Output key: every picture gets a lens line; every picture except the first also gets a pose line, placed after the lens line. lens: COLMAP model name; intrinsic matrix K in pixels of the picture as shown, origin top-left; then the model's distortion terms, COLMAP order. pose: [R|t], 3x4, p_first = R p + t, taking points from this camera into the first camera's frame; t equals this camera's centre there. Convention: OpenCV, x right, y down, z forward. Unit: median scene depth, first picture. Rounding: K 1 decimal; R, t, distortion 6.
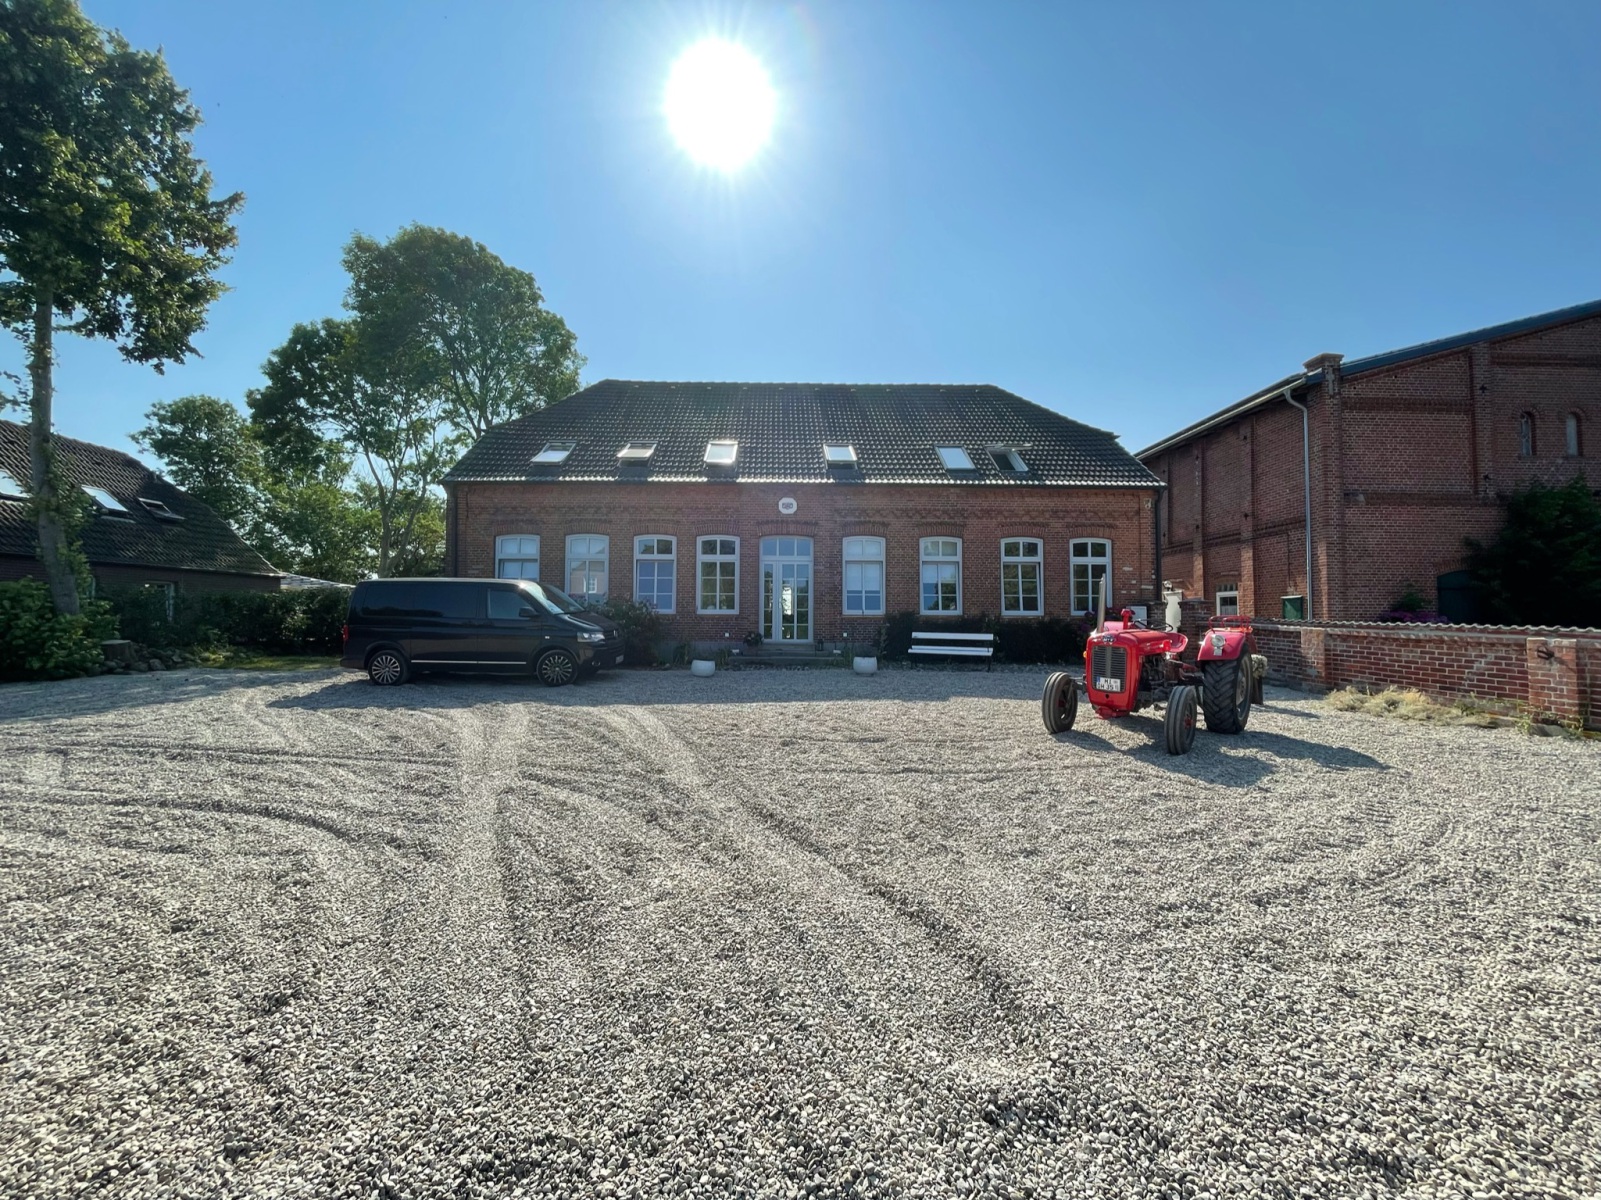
lens RADIAL K [[650.0, 0, 800.5], [0, 650.0, 600.0], [0, 0, 1]] dist [-0.000368, -0.000312]
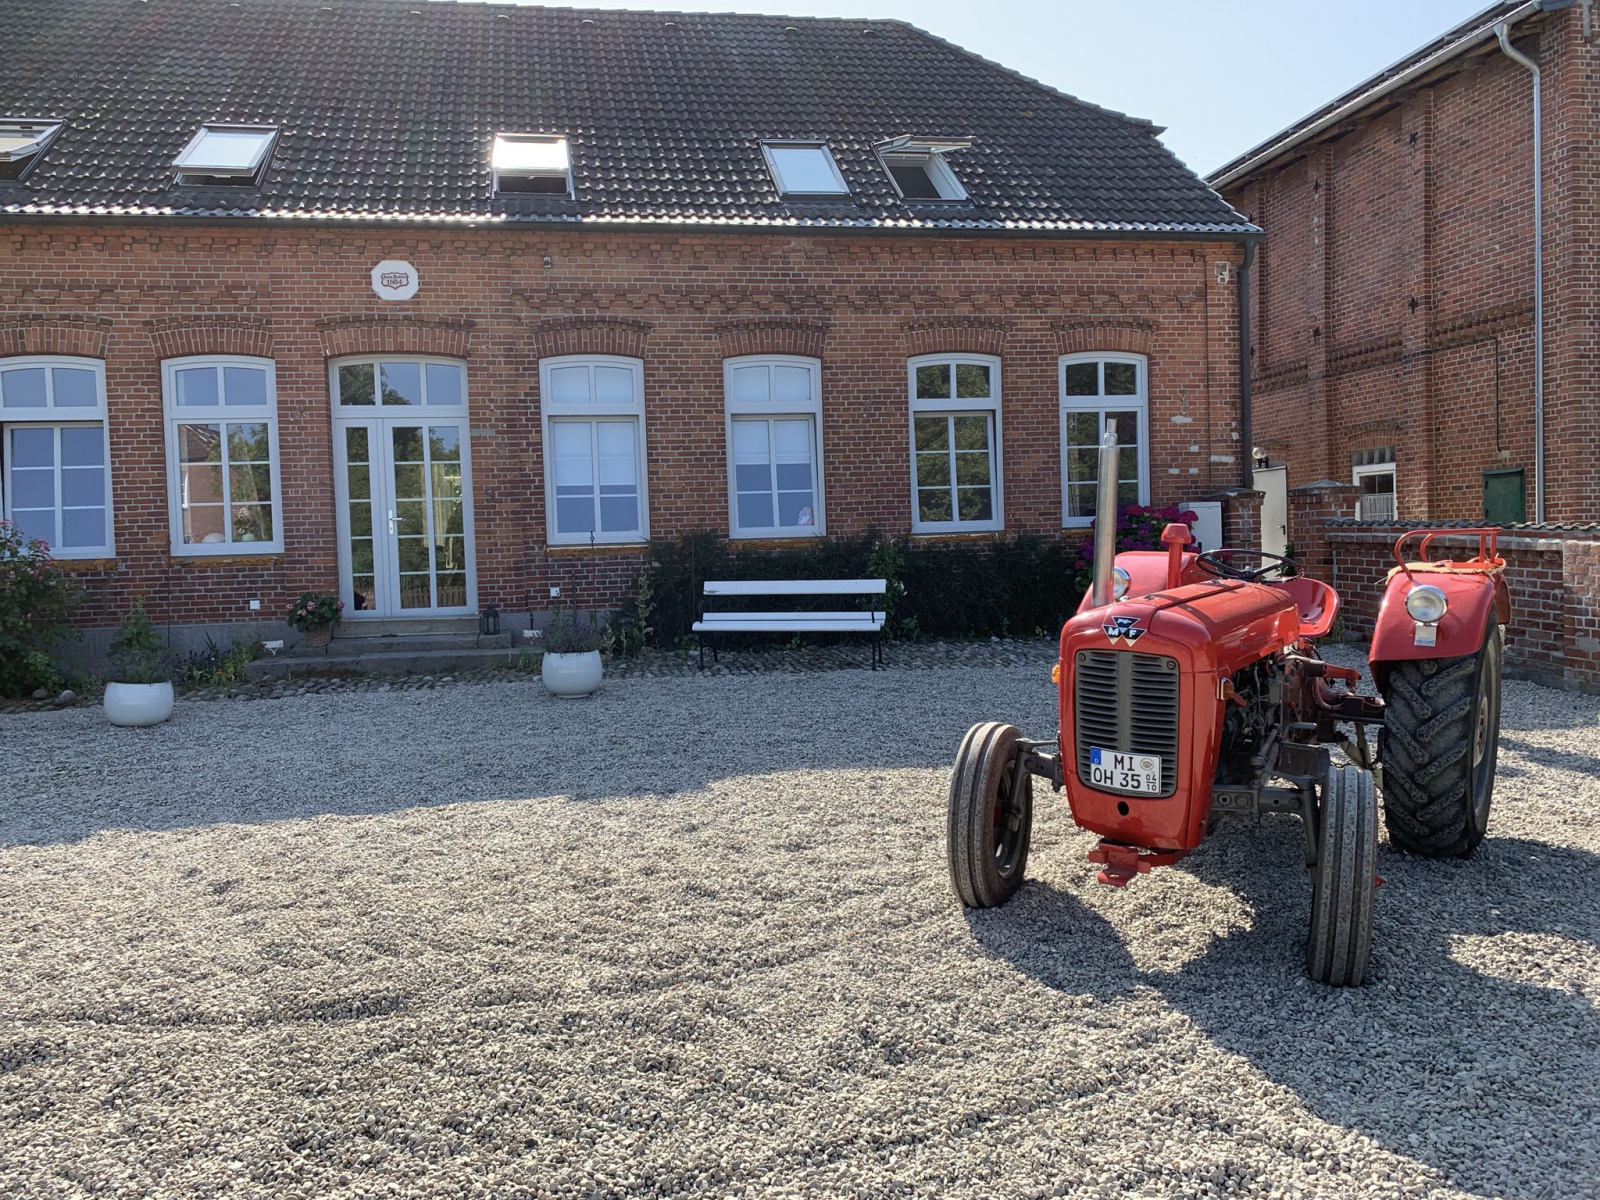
lens RADIAL K [[1199.0, 0, 800.0], [0, 1199.0, 600.0], [0, 0, 1]] dist [0.046869, -0.055602]
pose [[0.986614, -0.044539, 0.156873, 0.102415], [0.031498, 0.995912, 0.084657, -0.002354], [-0.160002, -0.078583, 0.983984, 0.203672]]
